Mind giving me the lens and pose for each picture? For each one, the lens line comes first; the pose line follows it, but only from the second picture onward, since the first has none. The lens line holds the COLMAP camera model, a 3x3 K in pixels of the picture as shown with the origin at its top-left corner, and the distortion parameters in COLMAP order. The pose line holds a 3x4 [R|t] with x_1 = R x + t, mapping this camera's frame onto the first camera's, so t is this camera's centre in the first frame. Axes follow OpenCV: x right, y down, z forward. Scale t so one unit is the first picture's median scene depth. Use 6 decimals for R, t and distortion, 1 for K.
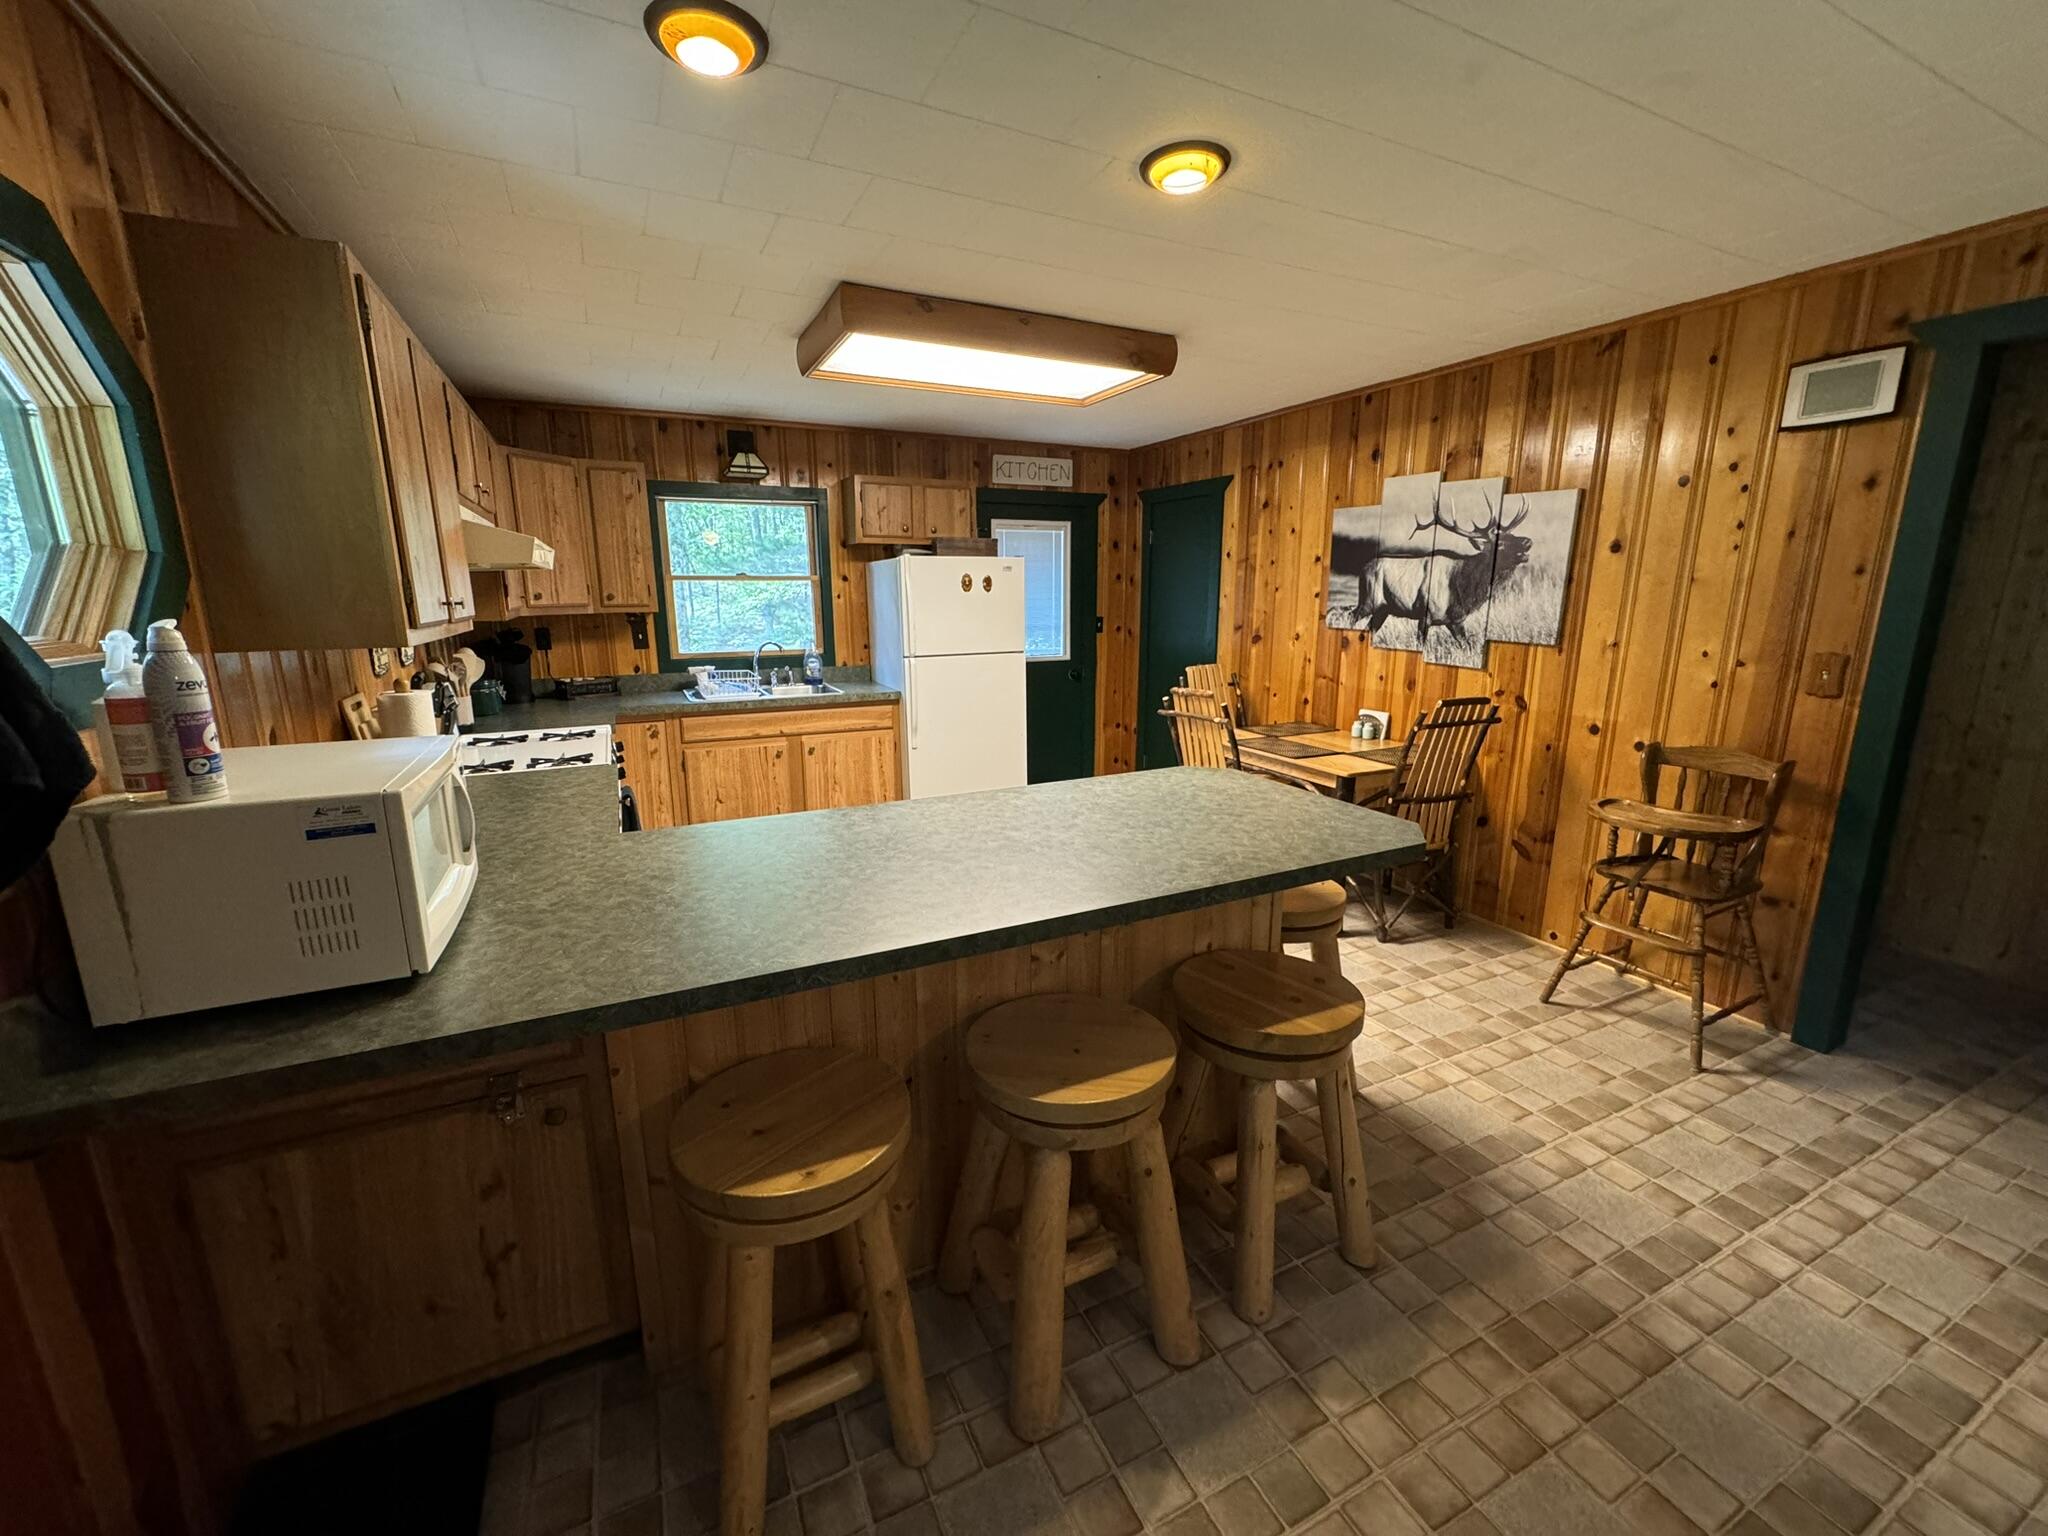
lens RADIAL K [[817.2, 0, 1024.0], [0, 817.2, 768.0], [0, 0, 1]] dist [-0.000388, -0.000363]
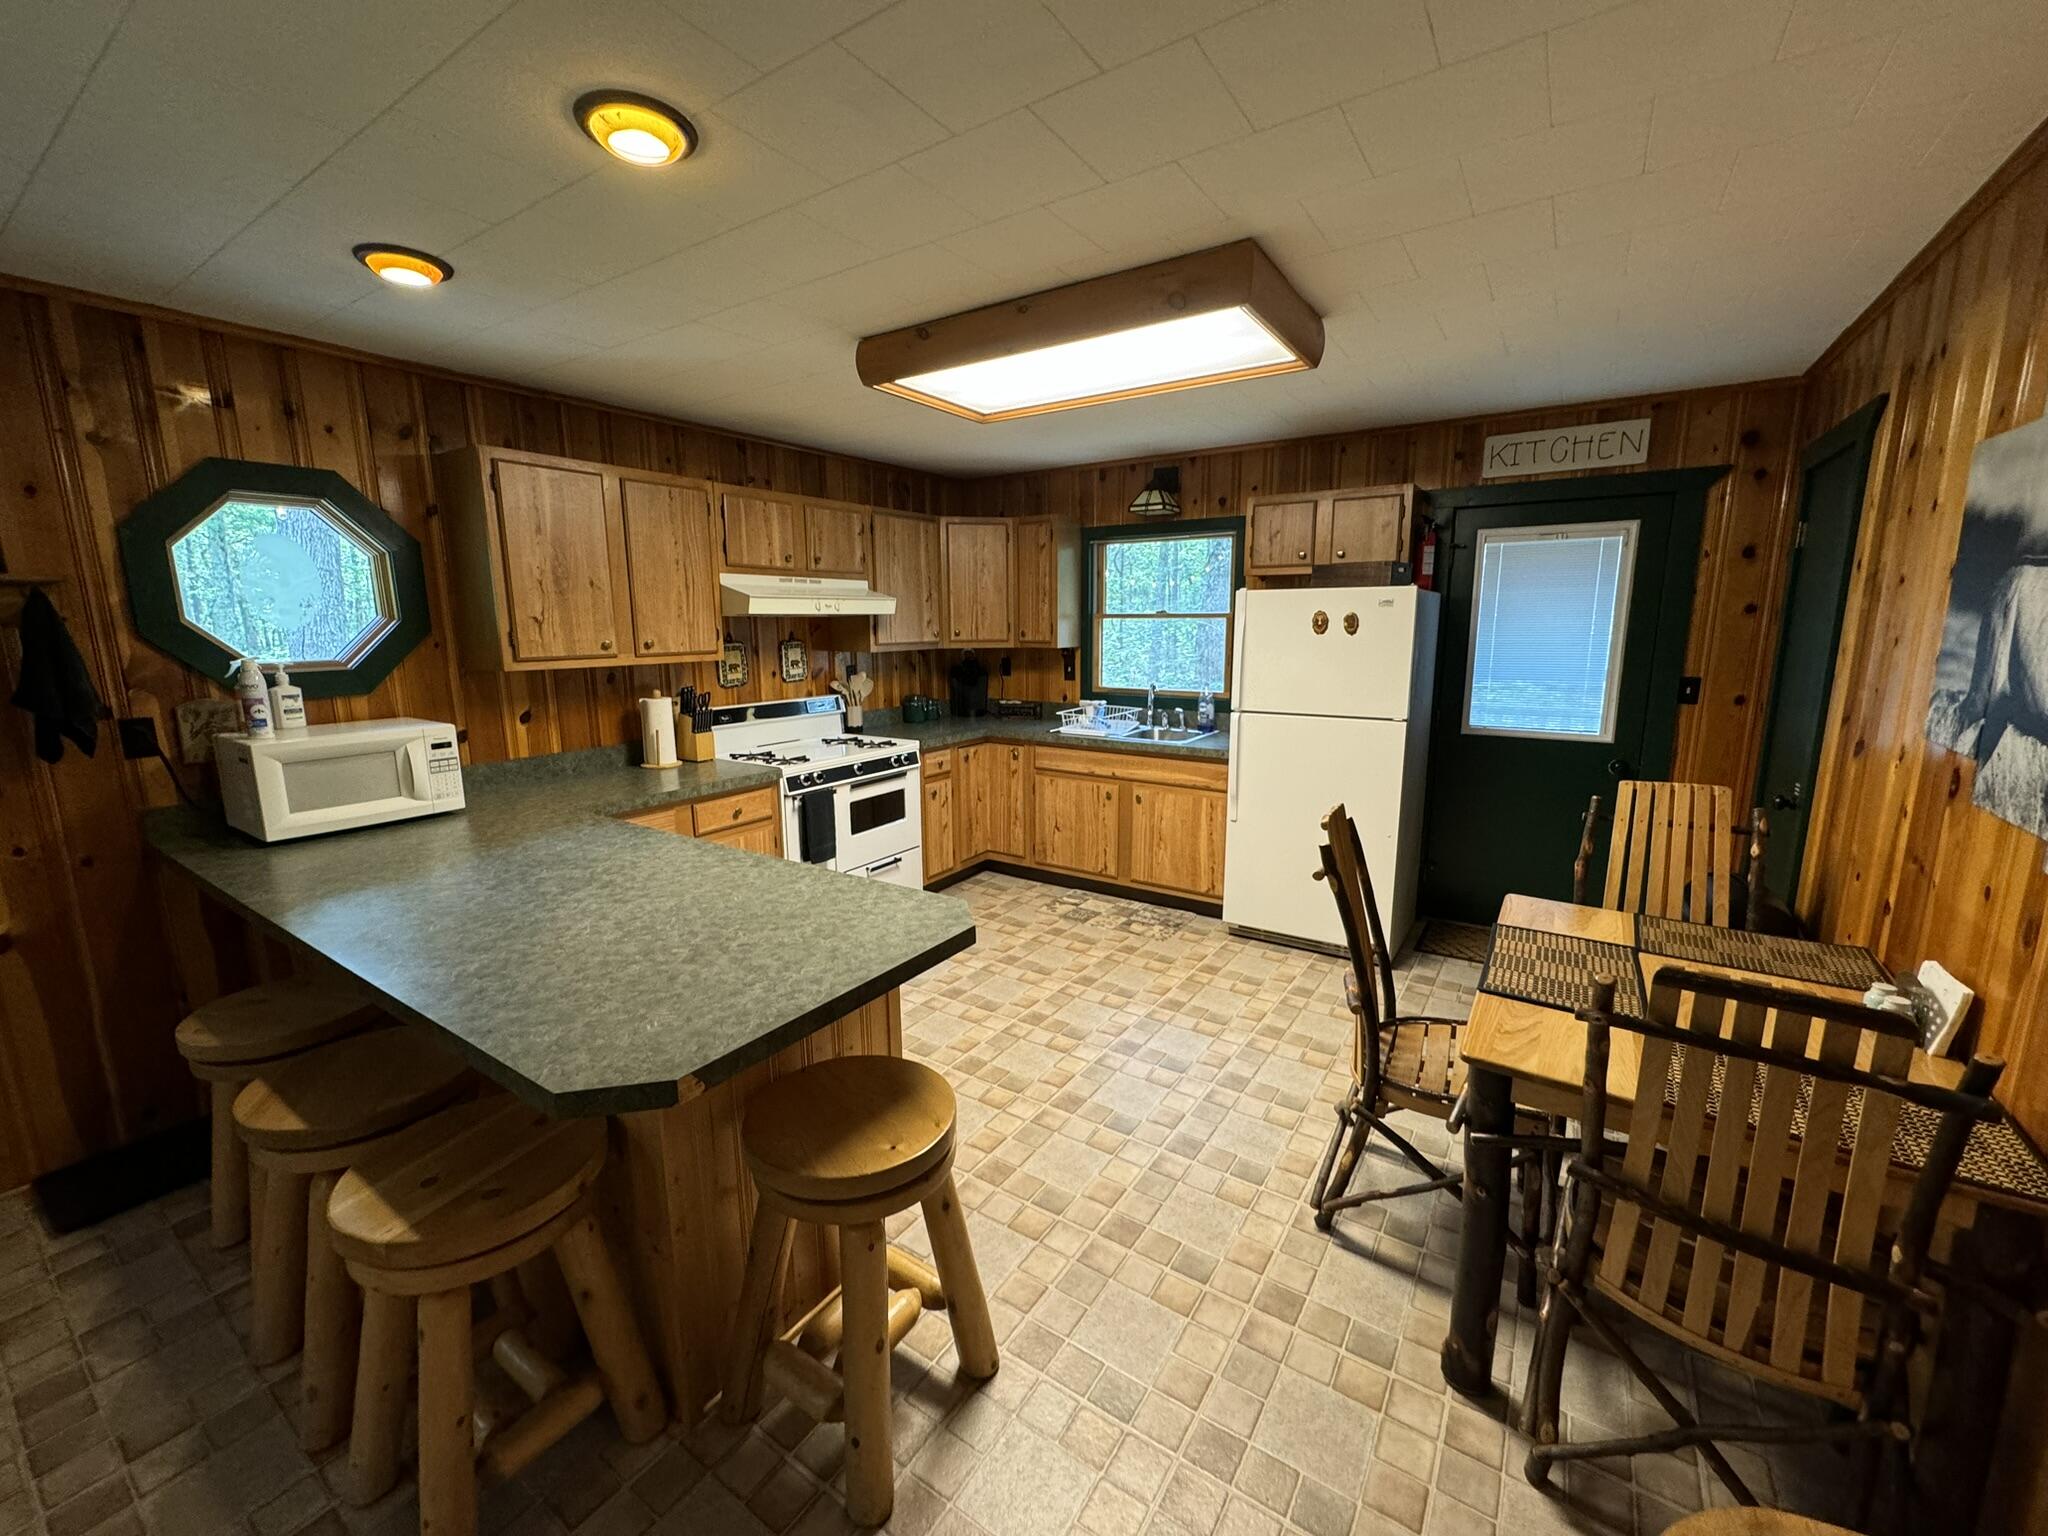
lens RADIAL K [[817.2, 0, 1024.0], [0, 817.2, 768.0], [0, 0, 1]] dist [-0.000388, -0.000363]
pose [[0.502053, 0.157448, -0.850384, 0.475352], [-0.182211, 0.980474, 0.073960, -0.103542], [0.845424, 0.117818, 0.520939, 0.400842]]
